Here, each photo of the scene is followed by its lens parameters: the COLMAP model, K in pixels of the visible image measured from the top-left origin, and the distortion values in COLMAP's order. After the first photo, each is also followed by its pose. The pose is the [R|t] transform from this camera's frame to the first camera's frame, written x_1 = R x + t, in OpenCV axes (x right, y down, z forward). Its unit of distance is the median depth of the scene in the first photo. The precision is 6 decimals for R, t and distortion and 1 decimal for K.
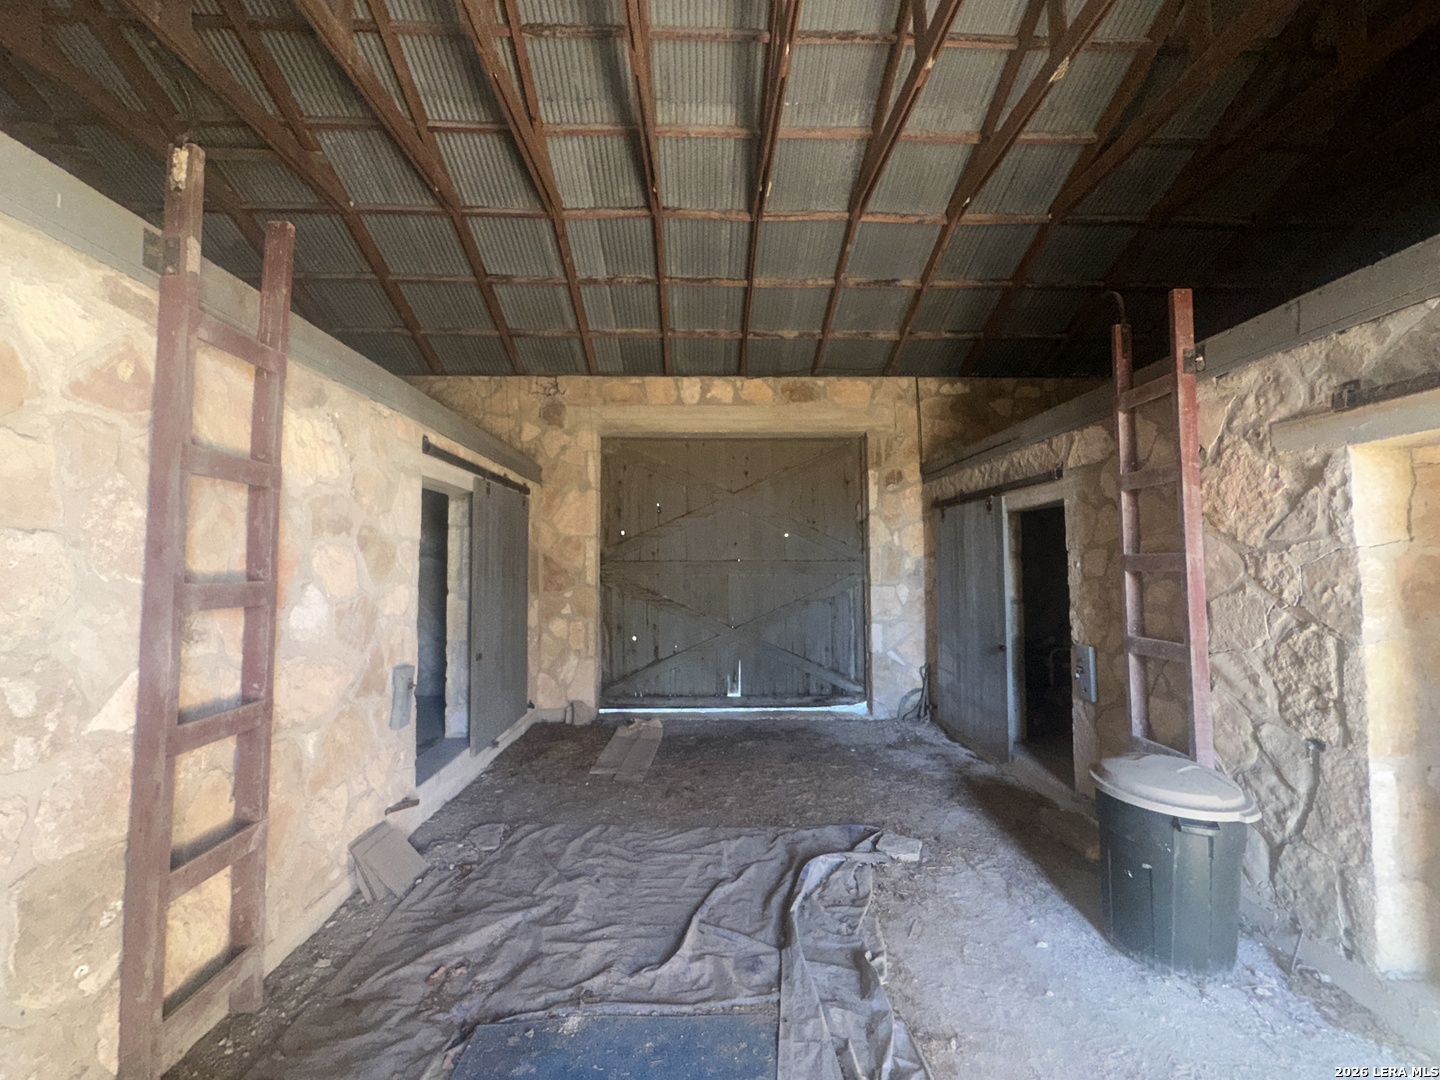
lens RADIAL K [[575.7, 0, 718.3], [0, 575.7, 539.7], [0, 0, 1]] dist [-0.001504, 0.001011]
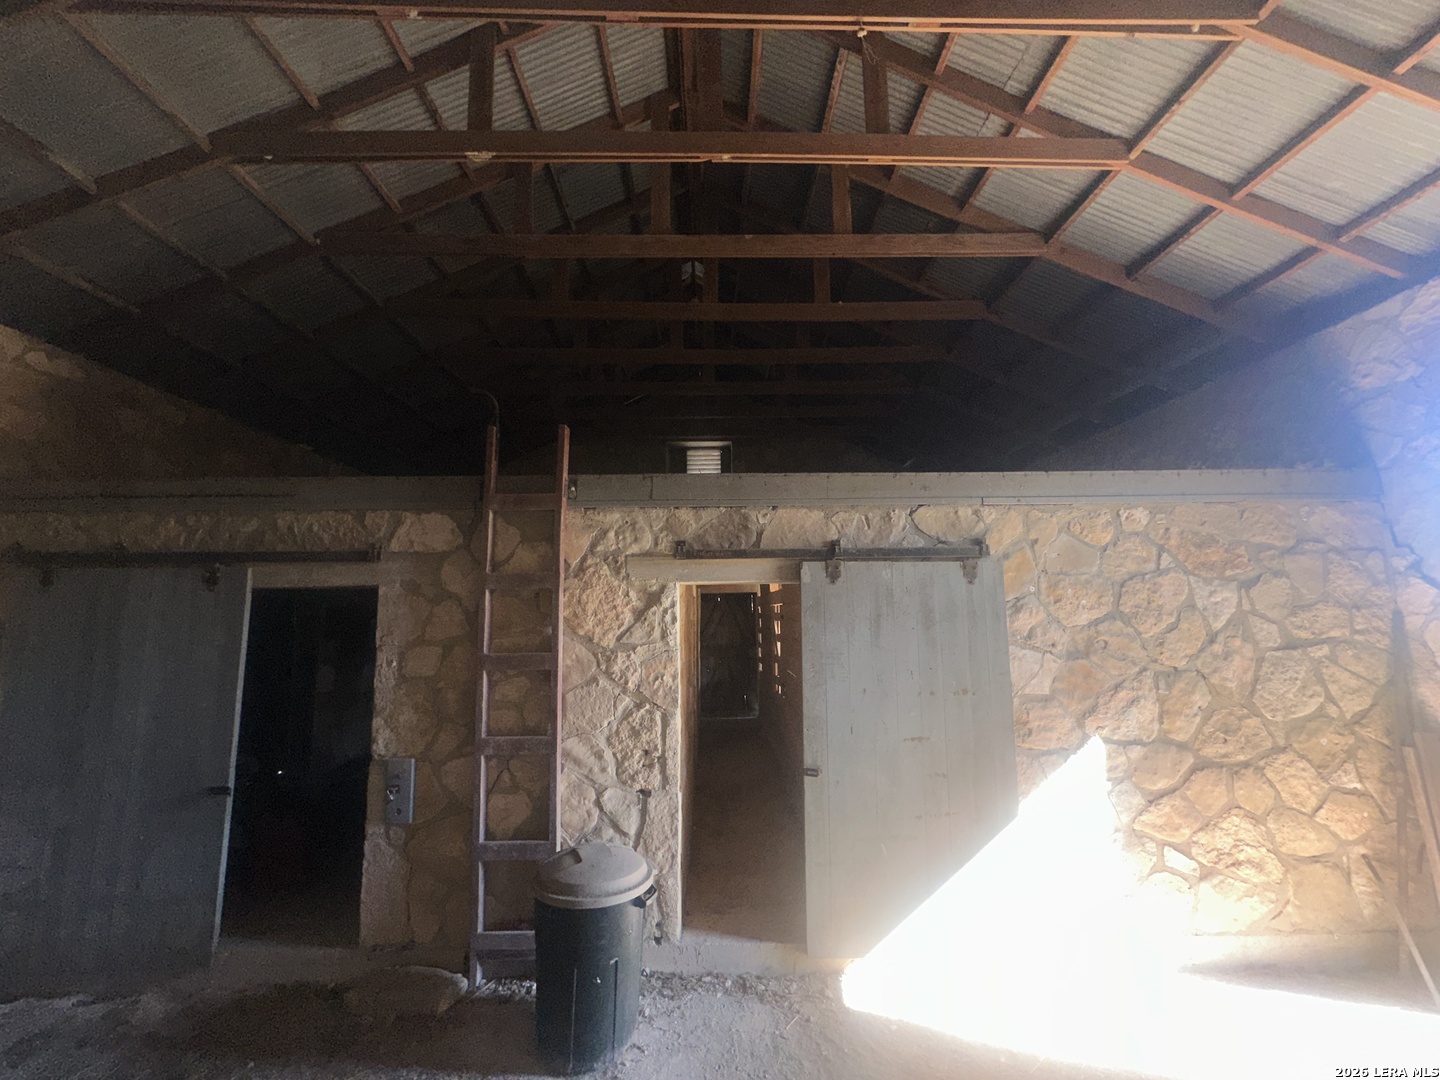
lens RADIAL K [[575.7, 0, 718.3], [0, 575.7, 539.7], [0, 0, 1]] dist [-0.001504, 0.001011]
pose [[0.020867, 0.133565, 0.990820, -0.380756], [-0.033568, 0.990571, -0.132824, -0.065304], [-0.999219, -0.030488, 0.025153, 0.742713]]
